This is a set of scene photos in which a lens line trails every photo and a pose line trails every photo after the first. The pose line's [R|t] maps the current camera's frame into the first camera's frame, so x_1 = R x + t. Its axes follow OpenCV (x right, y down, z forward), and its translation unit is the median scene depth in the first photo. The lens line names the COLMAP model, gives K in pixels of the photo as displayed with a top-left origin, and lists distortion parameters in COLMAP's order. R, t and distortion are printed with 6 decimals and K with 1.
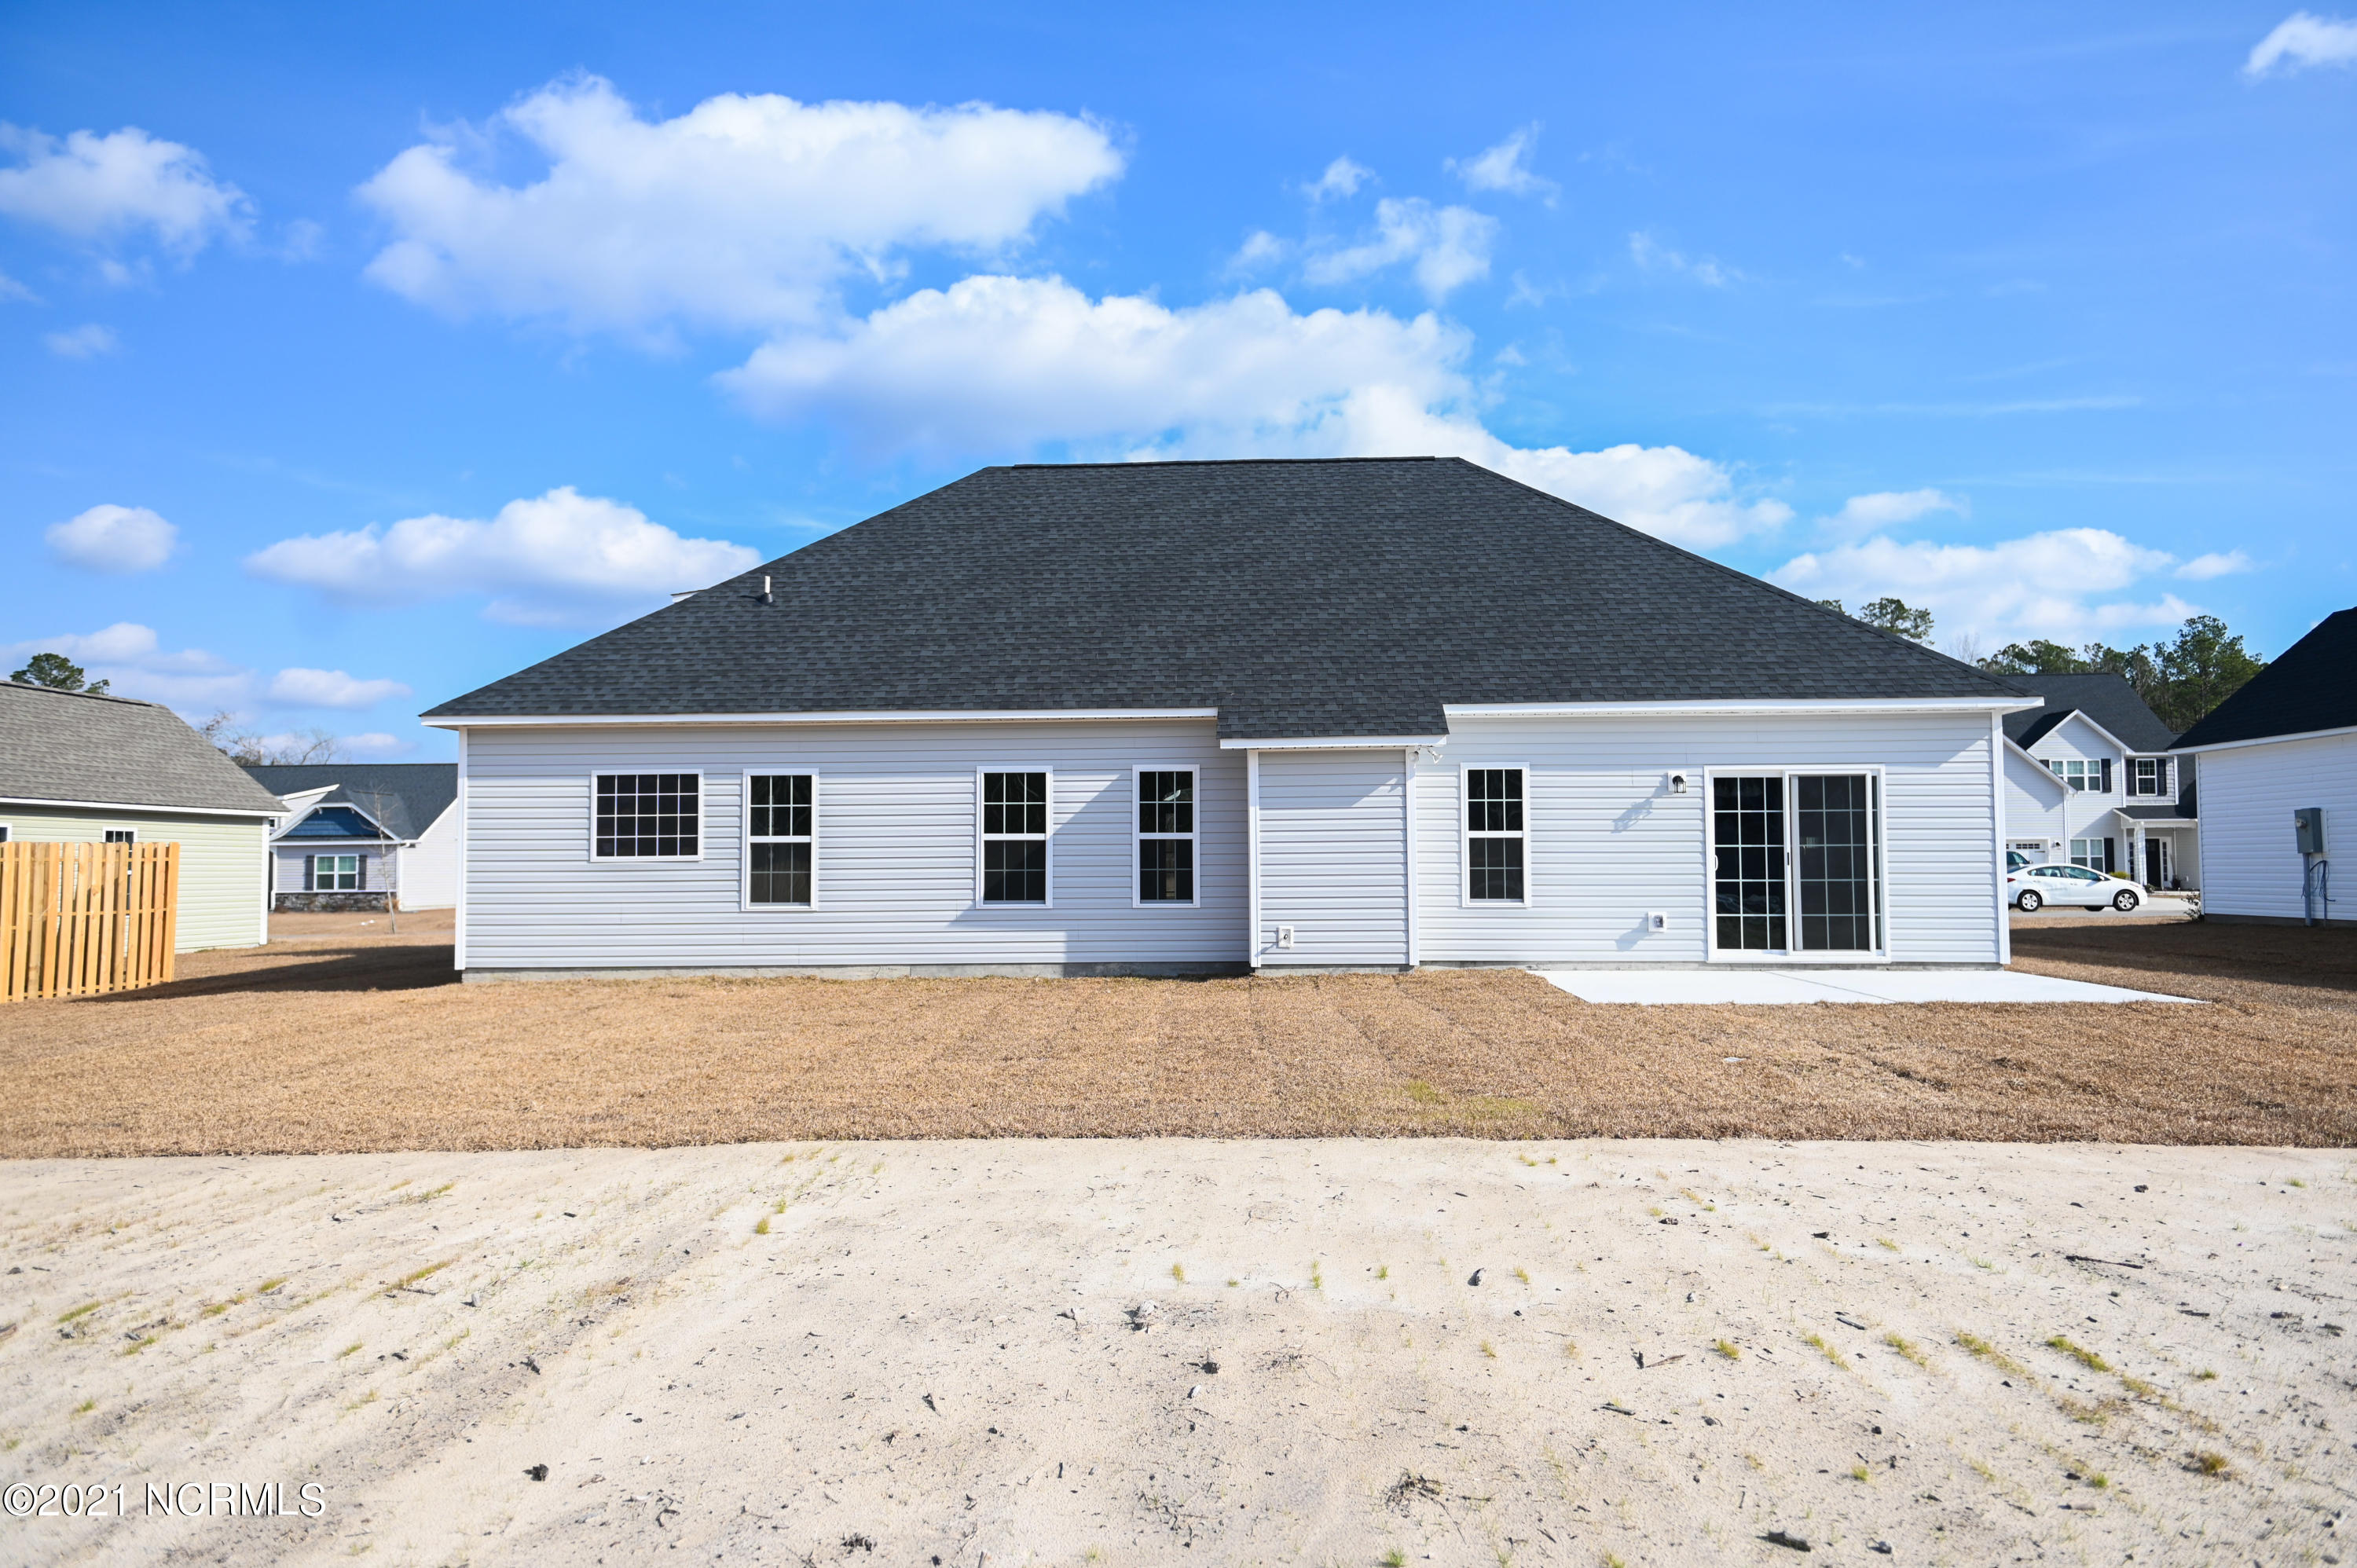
lens RADIAL K [[1592.7, 0, 1185.8], [0, 1592.7, 774.8], [0, 0, 1]] dist [0.055377, -0.002535]
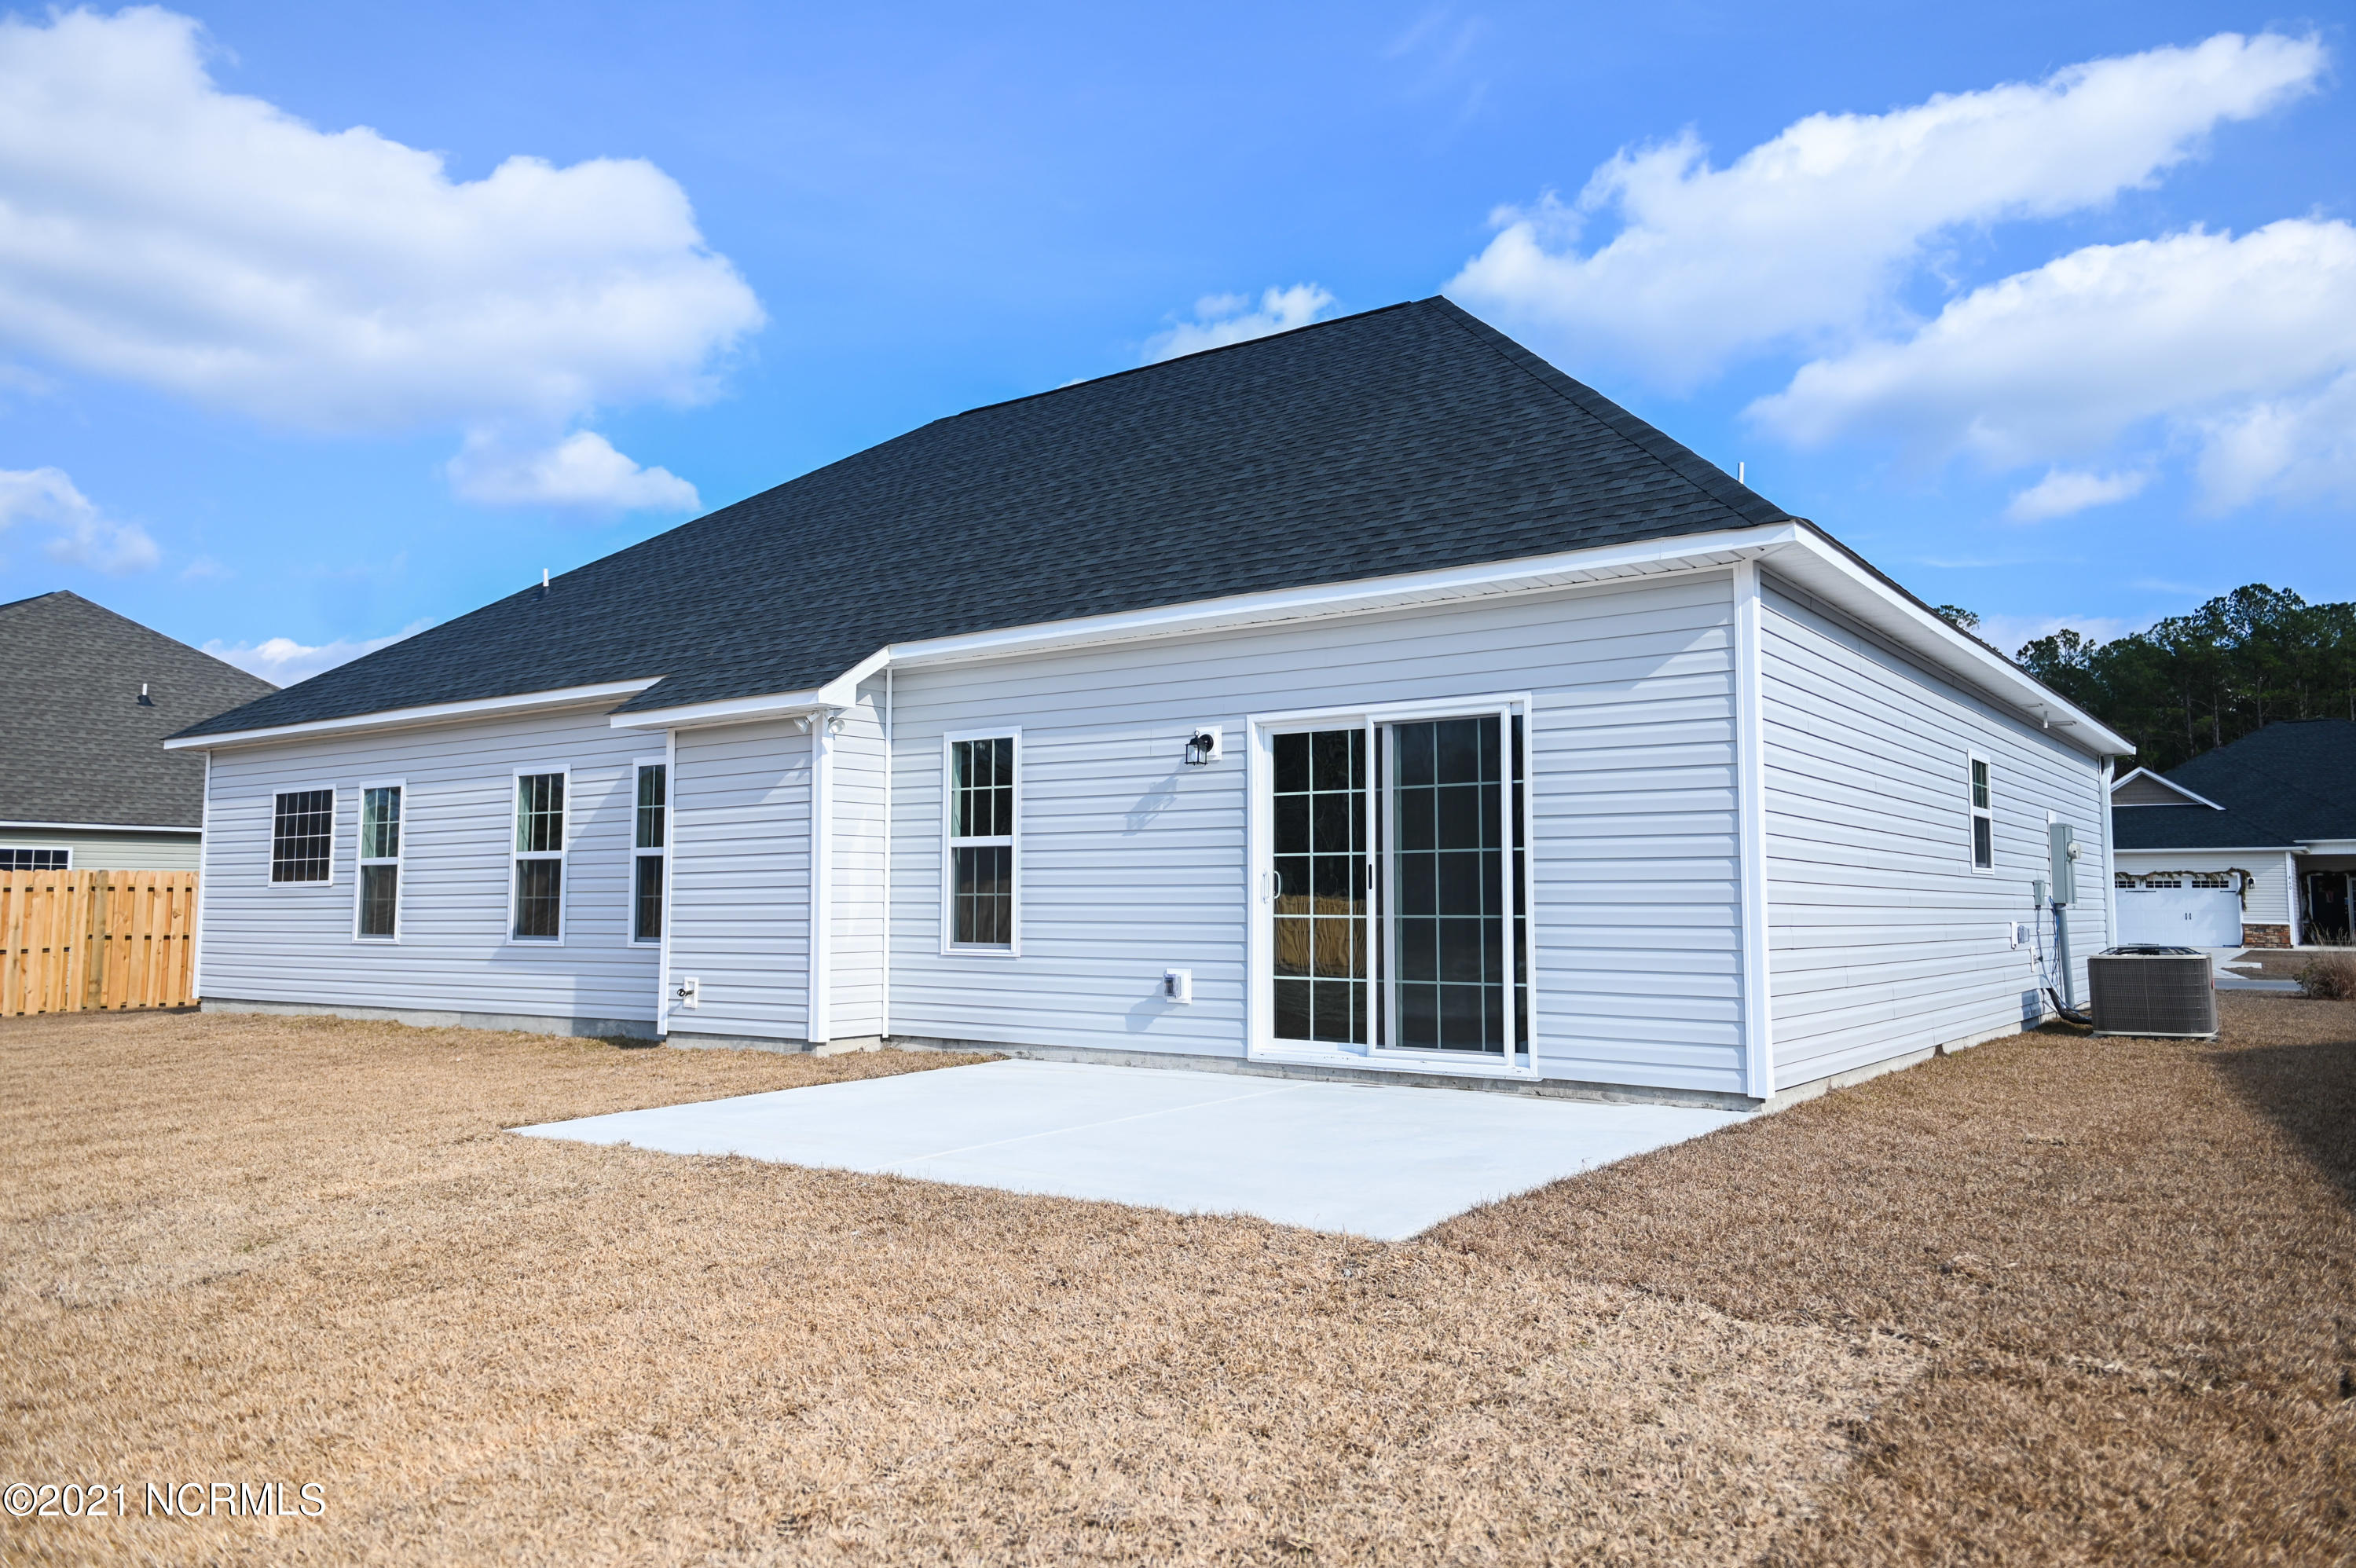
lens RADIAL K [[1592.1, 0, 1185.3], [0, 1592.1, 774.8], [0, 0, 1]] dist [0.055377, -0.002535]
pose [[0.844864, -0.038504, -0.533594, 0.608051], [0.029153, 0.999238, -0.025945, 0.029883], [0.534186, 0.006364, 0.845343, 0.507591]]
